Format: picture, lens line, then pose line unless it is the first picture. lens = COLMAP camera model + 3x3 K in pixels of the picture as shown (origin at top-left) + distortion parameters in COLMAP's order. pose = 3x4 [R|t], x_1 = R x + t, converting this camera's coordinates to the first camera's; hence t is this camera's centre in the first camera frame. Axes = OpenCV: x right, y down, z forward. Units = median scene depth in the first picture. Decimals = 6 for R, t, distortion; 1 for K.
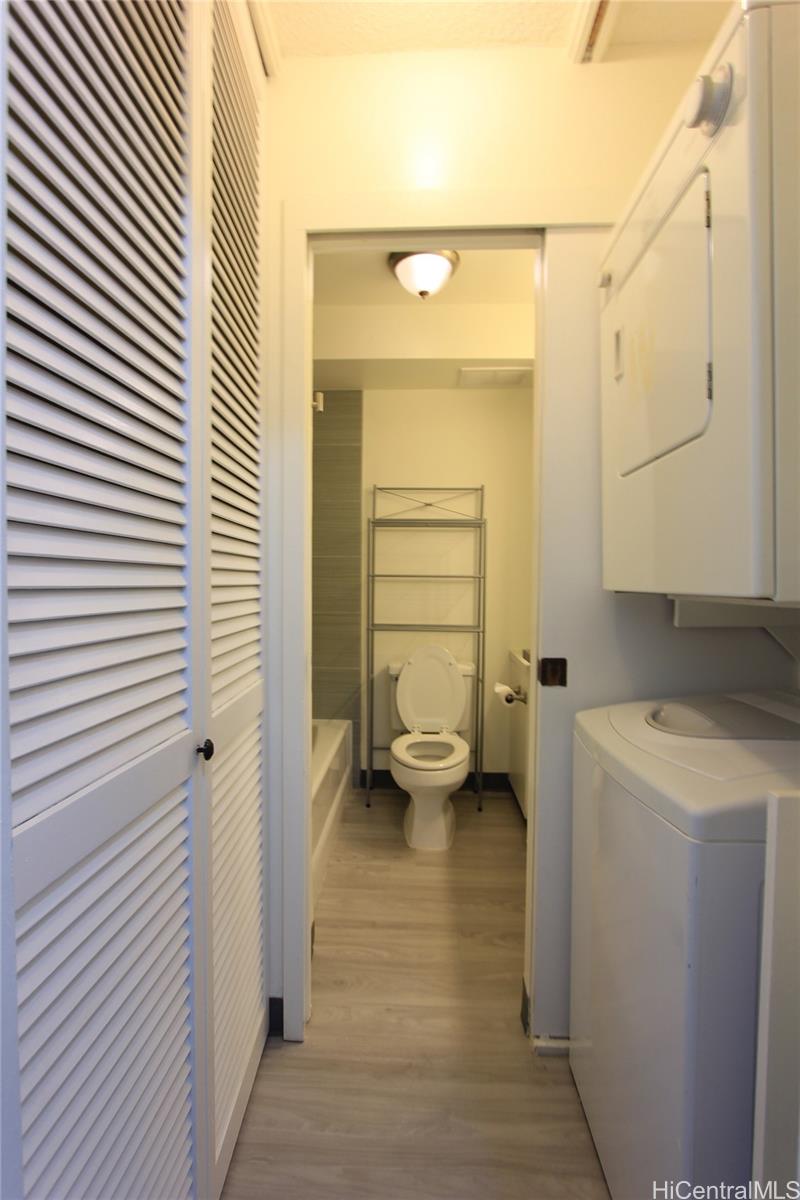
lens RADIAL K [[560.1, 0, 399.1], [0, 560.1, 602.8], [0, 0, 1]] dist [-0.016819, 0.000434]
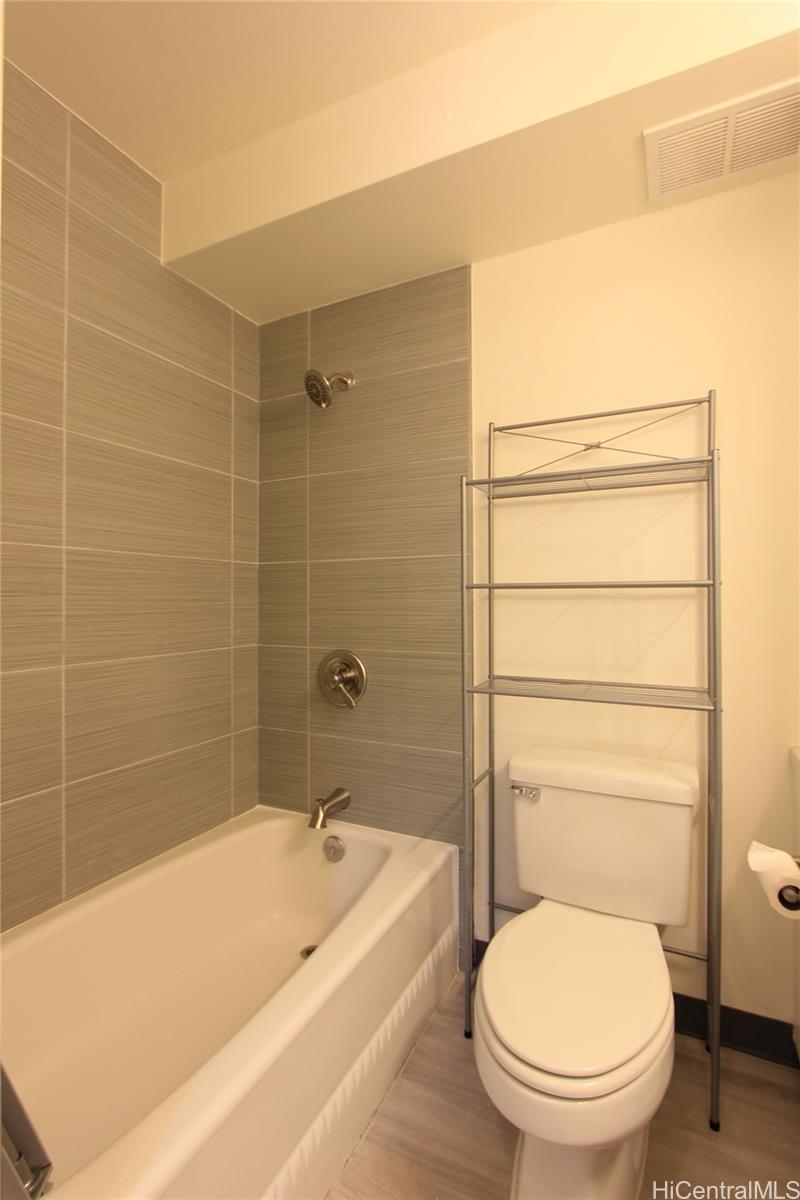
lens RADIAL K [[560.1, 0, 398.1], [0, 560.1, 590.9], [0, 0, 1]] dist [-0.016819, 0.000434]
pose [[0.909900, -0.016870, -0.414485, 0.099181], [-0.006073, 0.998524, -0.053972, -0.014526], [0.414784, 0.051626, 0.908454, 0.469418]]
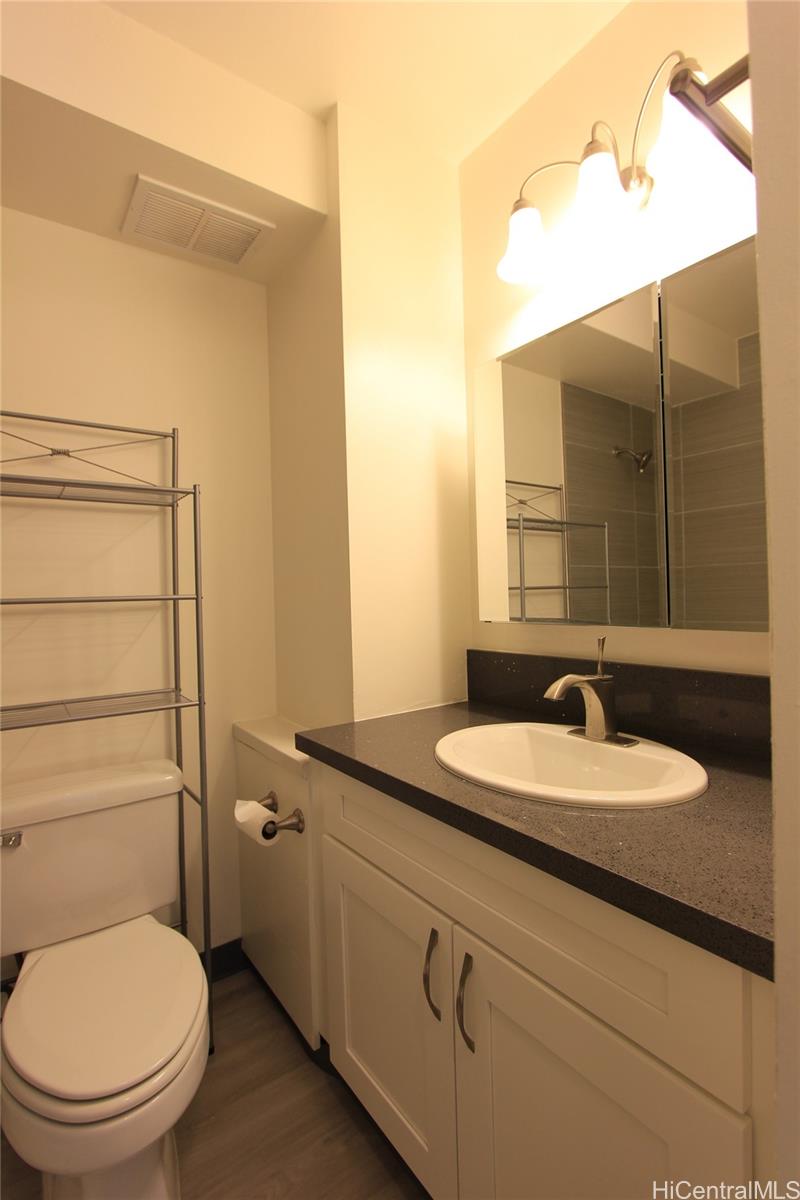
lens RADIAL K [[560.1, 0, 400.4], [0, 560.1, 596.1], [0, 0, 1]] dist [-0.016819, 0.000434]
pose [[0.781724, -0.028494, 0.622973, -0.021412], [0.057247, 0.998016, -0.026188, -0.021572], [-0.620991, 0.056136, 0.781805, 0.447356]]
